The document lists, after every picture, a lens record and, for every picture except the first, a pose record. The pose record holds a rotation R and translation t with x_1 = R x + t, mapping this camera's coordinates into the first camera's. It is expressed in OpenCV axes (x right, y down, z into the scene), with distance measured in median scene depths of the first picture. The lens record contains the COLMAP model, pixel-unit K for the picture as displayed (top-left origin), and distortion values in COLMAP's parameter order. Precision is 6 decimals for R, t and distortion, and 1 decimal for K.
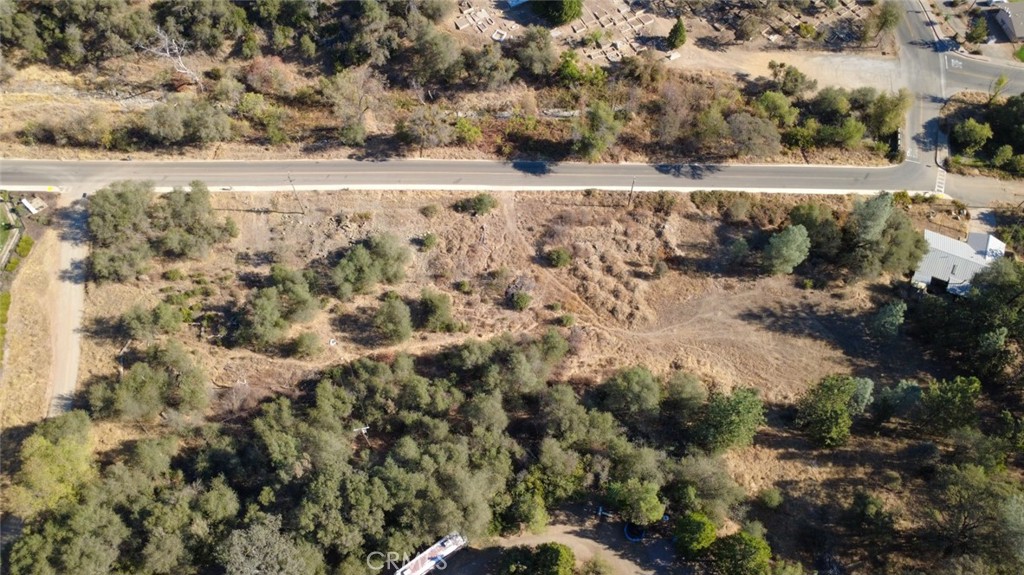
lens RADIAL K [[747.0, 0, 512.0], [0, 747.0, 287.5], [0, 0, 1]] dist [-0.004463, 0.002778]
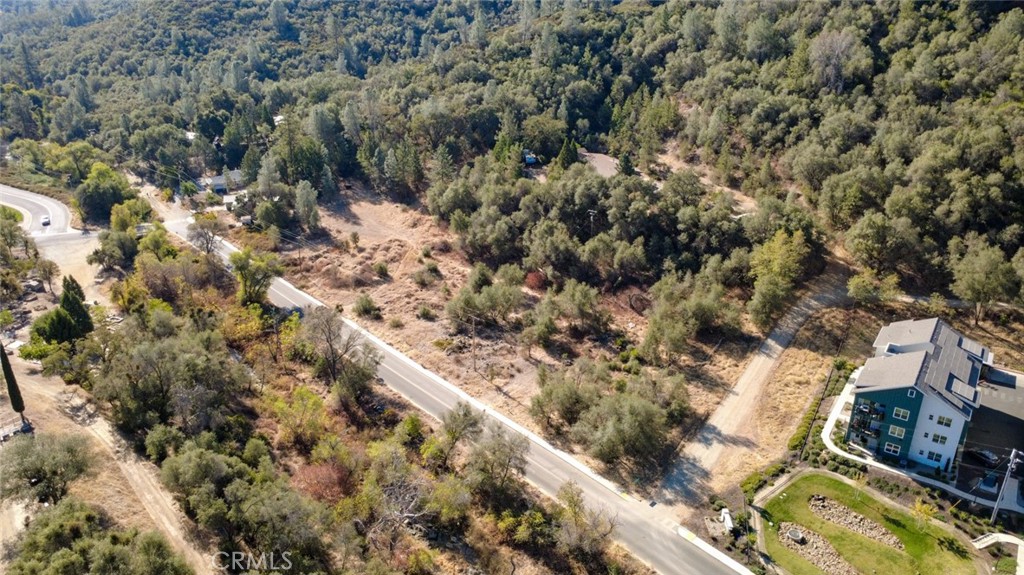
lens RADIAL K [[747.0, 0, 512.0], [0, 747.0, 287.5], [0, 0, 1]] dist [-0.004463, 0.002778]
pose [[-0.654047, -0.303893, 0.692728, -0.930181], [0.652500, 0.236662, 0.719886, -0.767764], [-0.382710, 0.922844, 0.043502, 0.866211]]
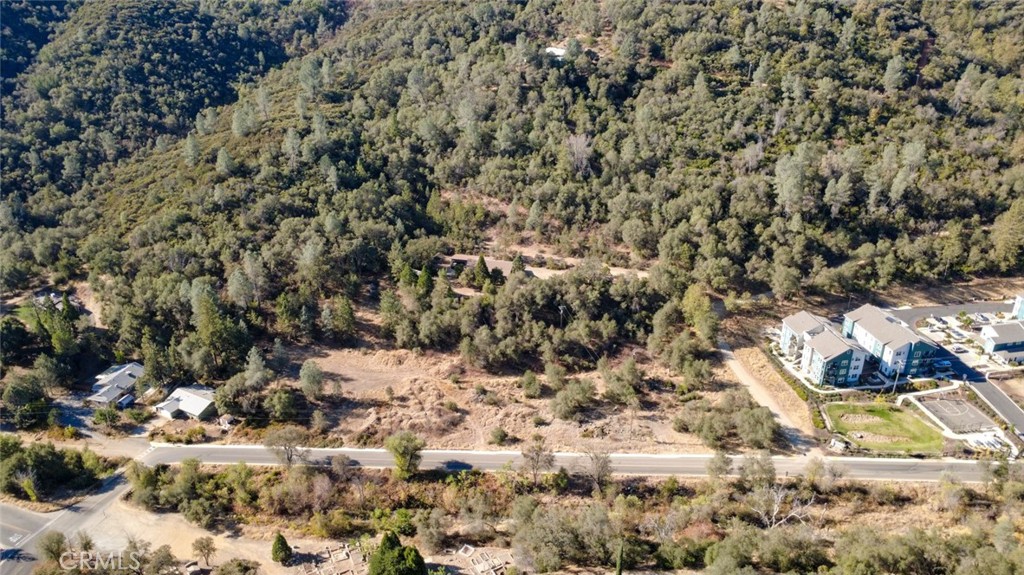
lens RADIAL K [[747.0, 0, 512.0], [0, 747.0, 287.5], [0, 0, 1]] dist [-0.004463, 0.002778]
pose [[-0.997677, -0.020714, 0.064898, -0.149378], [0.062407, 0.104084, 0.992609, -1.519780], [-0.027316, 0.994353, -0.102549, 0.887468]]
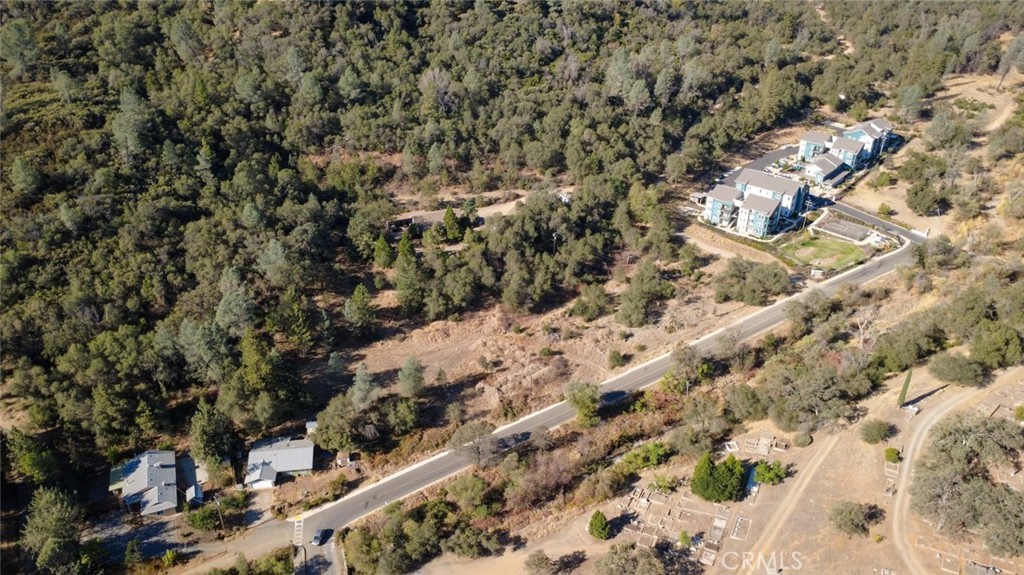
lens RADIAL K [[747.0, 0, 512.0], [0, 747.0, 287.5], [0, 0, 1]] dist [-0.004463, 0.002778]
pose [[-0.835369, 0.273641, -0.476738, 0.778803], [-0.472605, 0.085372, 0.877130, -1.300782], [0.280719, 0.958036, 0.058007, 0.748079]]
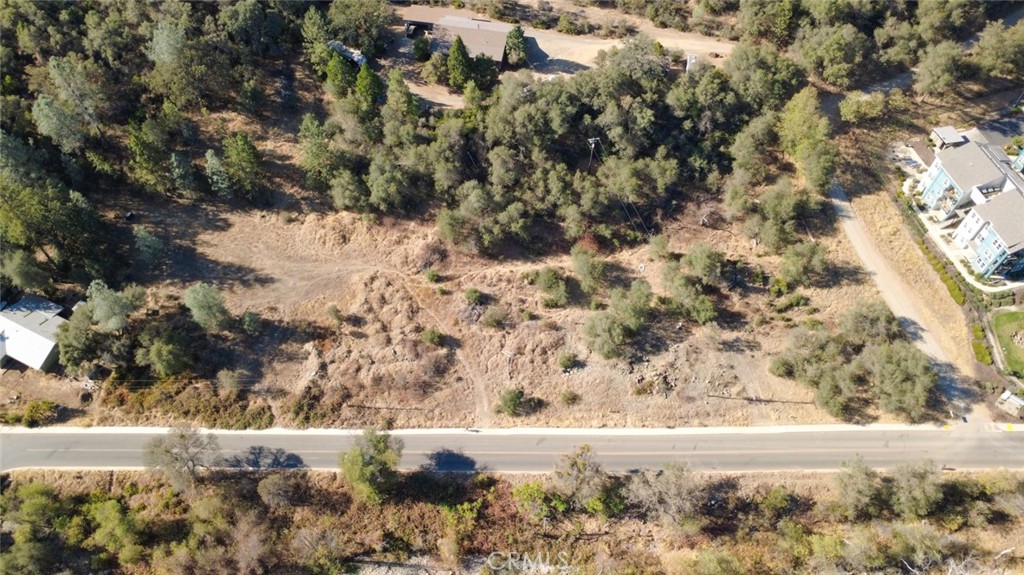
lens RADIAL K [[747.0, 0, 512.0], [0, 747.0, 287.5], [0, 0, 1]] dist [-0.004463, 0.002778]
pose [[-0.999967, -0.008021, 0.000992, -0.041580], [0.004190, -0.409599, 0.912256, -0.891310], [-0.006911, 0.912230, 0.409620, 0.519846]]
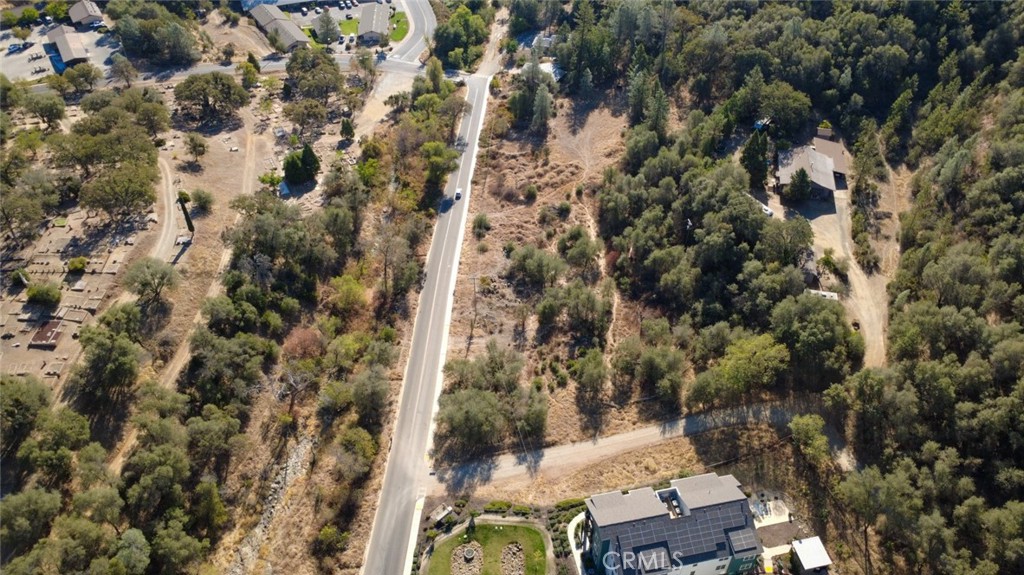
lens RADIAL K [[747.0, 0, 512.0], [0, 747.0, 287.5], [0, 0, 1]] dist [-0.004463, 0.002778]
pose [[0.053887, -0.660234, 0.749124, -1.159977], [0.861185, 0.410459, 0.299806, -0.432256], [-0.505427, 0.628979, 0.590702, 0.247561]]
